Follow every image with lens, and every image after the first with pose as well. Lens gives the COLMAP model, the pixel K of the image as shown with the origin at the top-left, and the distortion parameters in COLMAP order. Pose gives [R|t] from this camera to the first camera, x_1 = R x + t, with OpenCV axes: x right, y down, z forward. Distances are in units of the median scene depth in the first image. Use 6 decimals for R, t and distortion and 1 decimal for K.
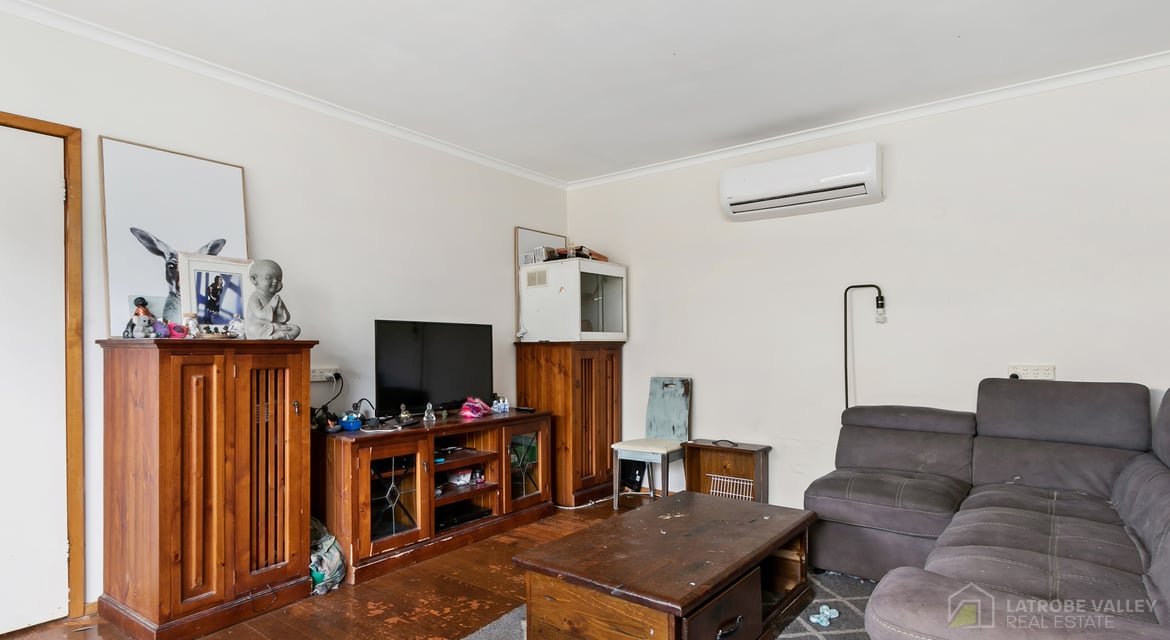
lens RADIAL K [[604.4, 0, 565.5], [0, 604.4, 350.9], [0, 0, 1]] dist [0.004807, -0.003097]
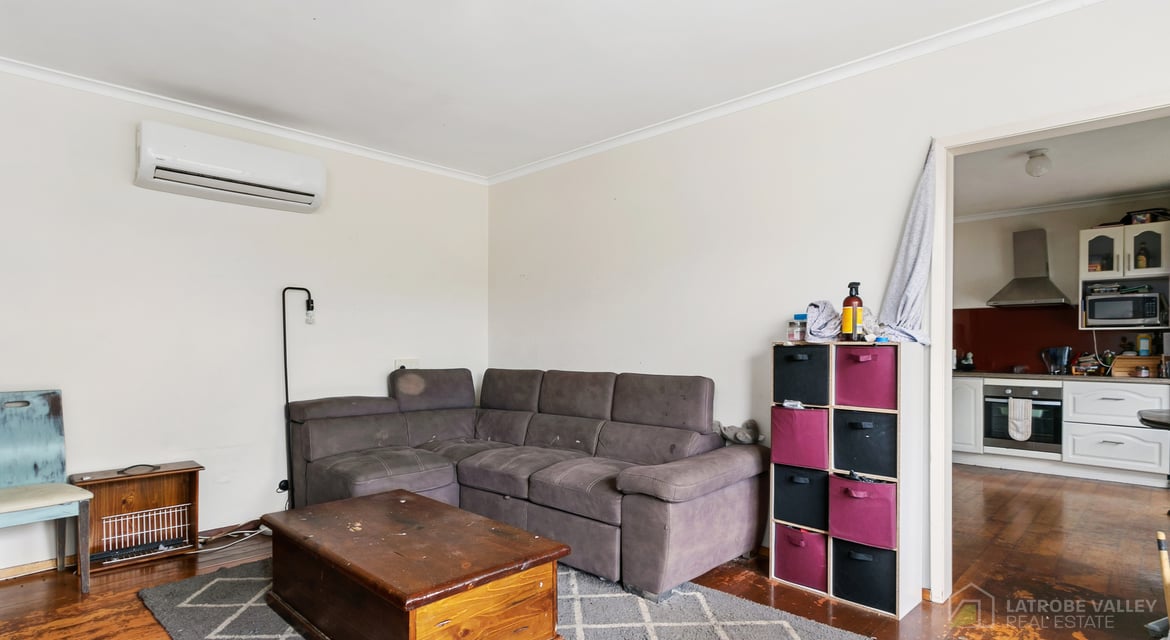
lens RADIAL K [[604.4, 0, 580.0], [0, 604.4, 349.6], [0, 0, 1]] dist [0.004807, -0.003097]
pose [[0.095653, -0.002733, 0.995411, -0.522012], [0.006455, 0.999977, 0.002125, 0.000865], [-0.995394, 0.006222, 0.095669, 0.410967]]
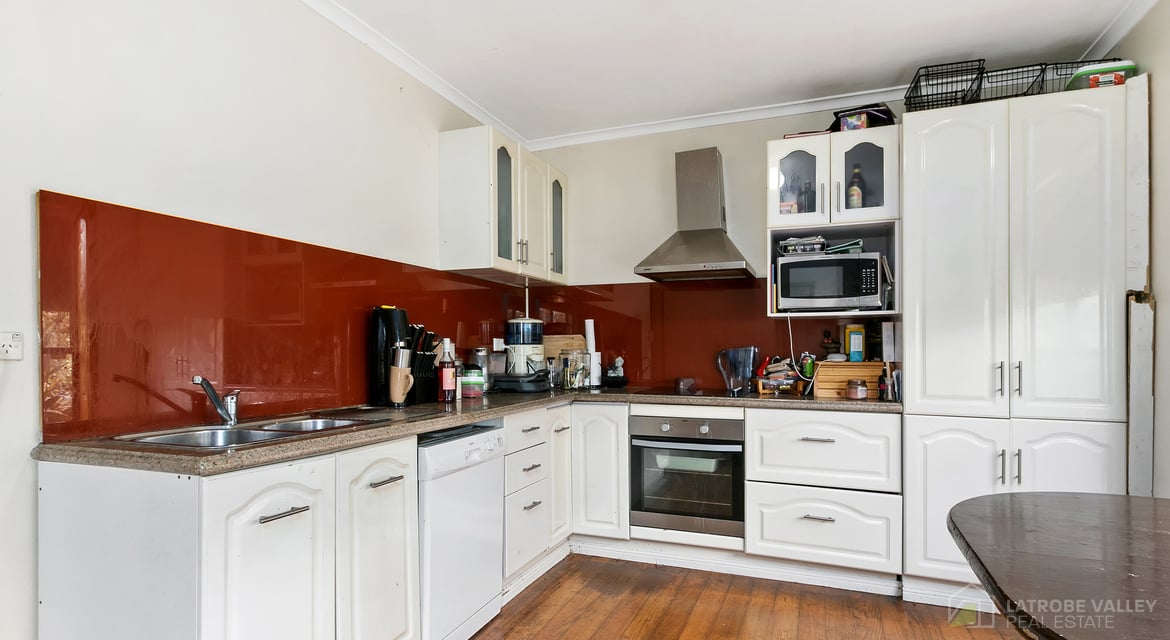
lens RADIAL K [[604.4, 0, 580.5], [0, 604.4, 347.2], [0, 0, 1]] dist [0.004807, -0.003097]
pose [[-0.293905, 0.006186, 0.955815, -0.292013], [0.010697, 0.999938, -0.003182, 0.002212], [-0.955775, 0.009289, -0.293953, 0.257240]]
